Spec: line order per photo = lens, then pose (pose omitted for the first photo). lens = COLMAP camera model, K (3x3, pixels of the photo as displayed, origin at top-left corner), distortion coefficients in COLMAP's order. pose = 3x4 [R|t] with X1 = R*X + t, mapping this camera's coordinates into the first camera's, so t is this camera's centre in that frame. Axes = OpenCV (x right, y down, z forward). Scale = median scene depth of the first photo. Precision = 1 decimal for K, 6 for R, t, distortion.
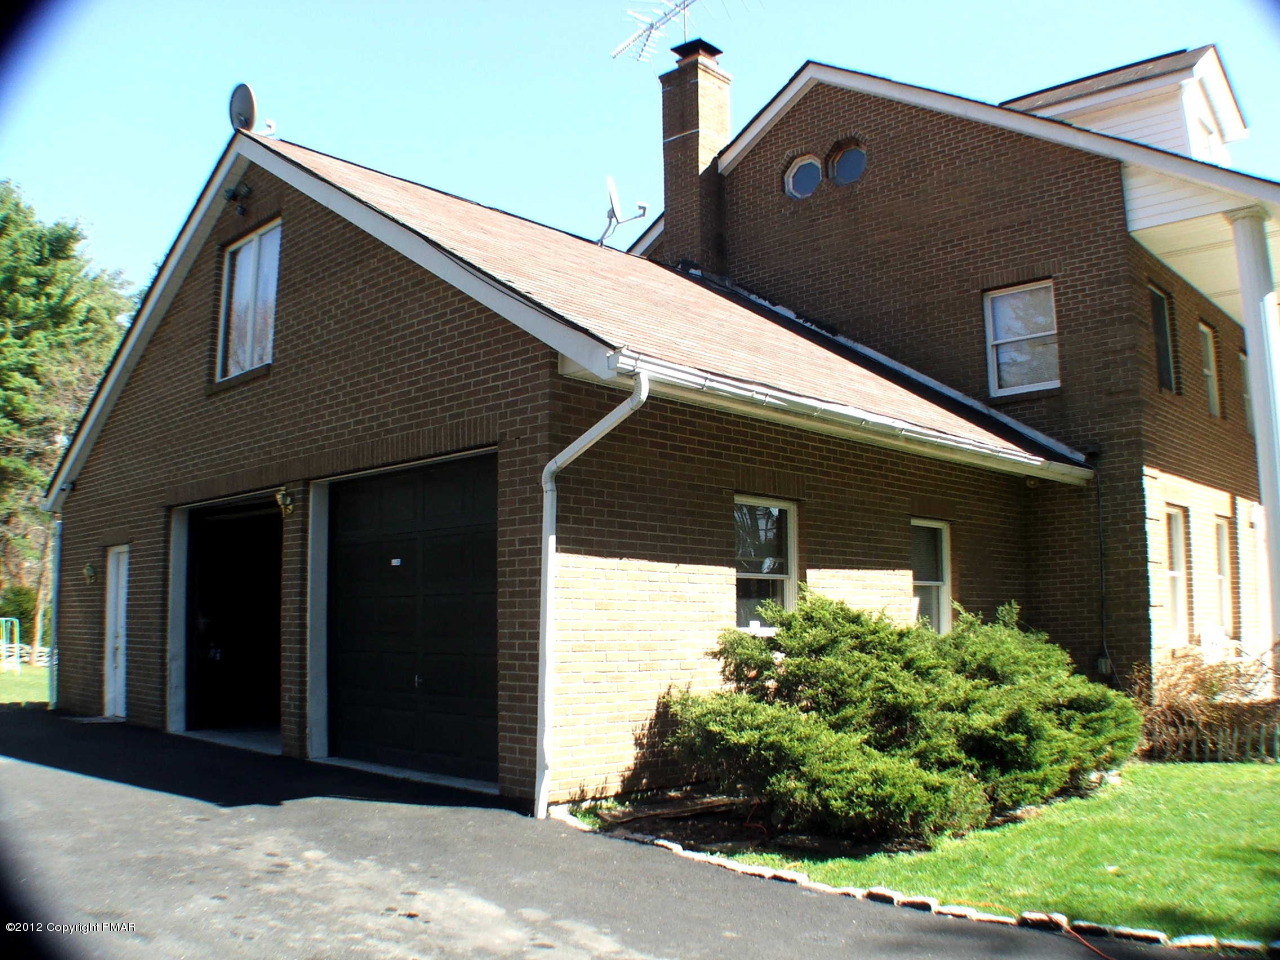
lens RADIAL K [[1119.0, 0, 642.9], [0, 1119.0, 480.3], [0, 0, 1]] dist [-0.156008, 0.001387]
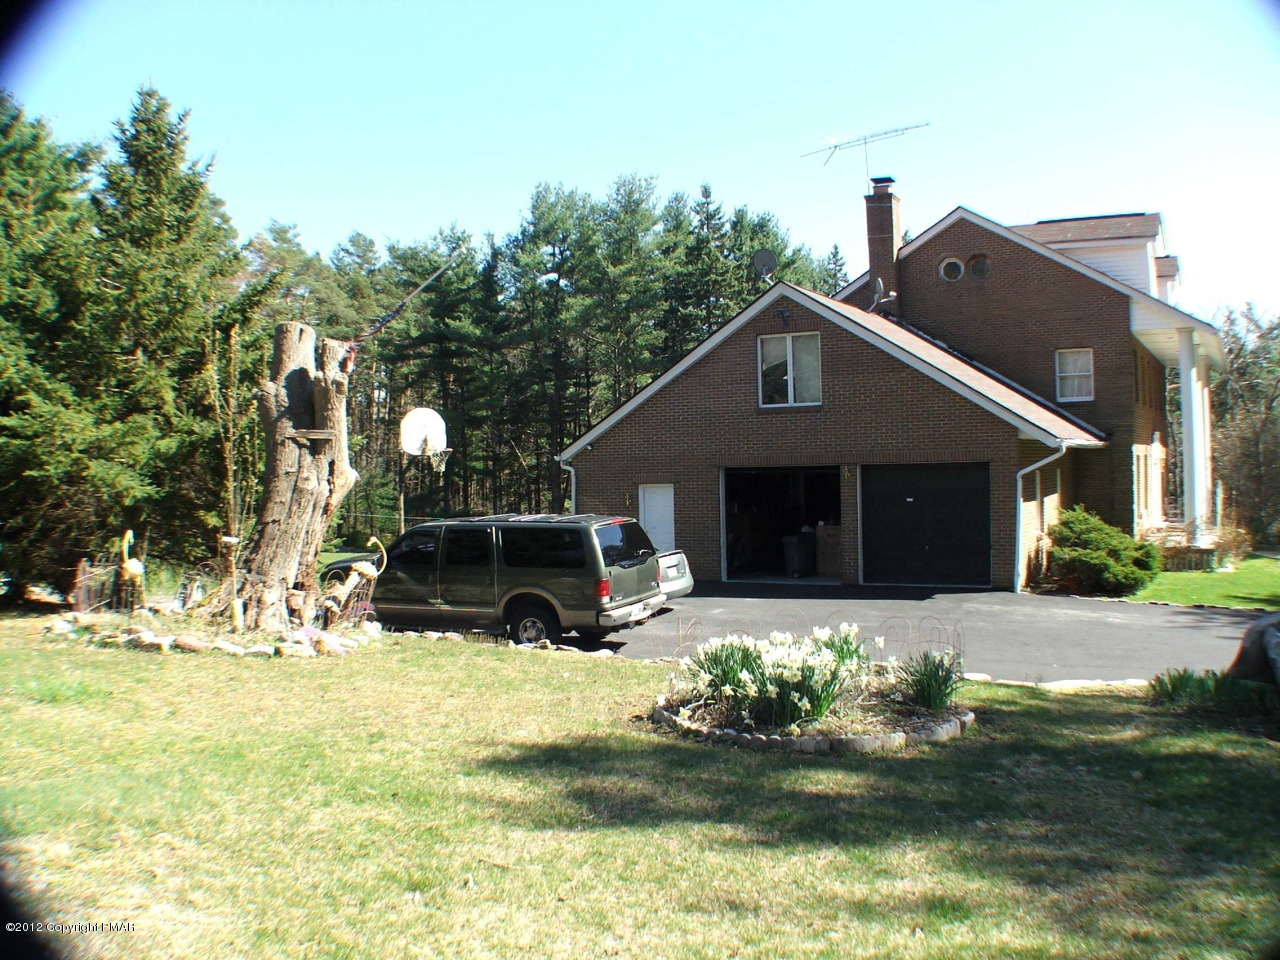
lens RADIAL K [[1185.3, 0, 654.3], [0, 1185.3, 477.1], [0, 0, 1]] dist [-0.205109, 0.085774]
pose [[0.962340, -0.022771, 0.270895, -0.908868], [-0.014411, 0.990812, 0.134480, -0.195432], [-0.271468, -0.133319, 0.953169, -0.799110]]
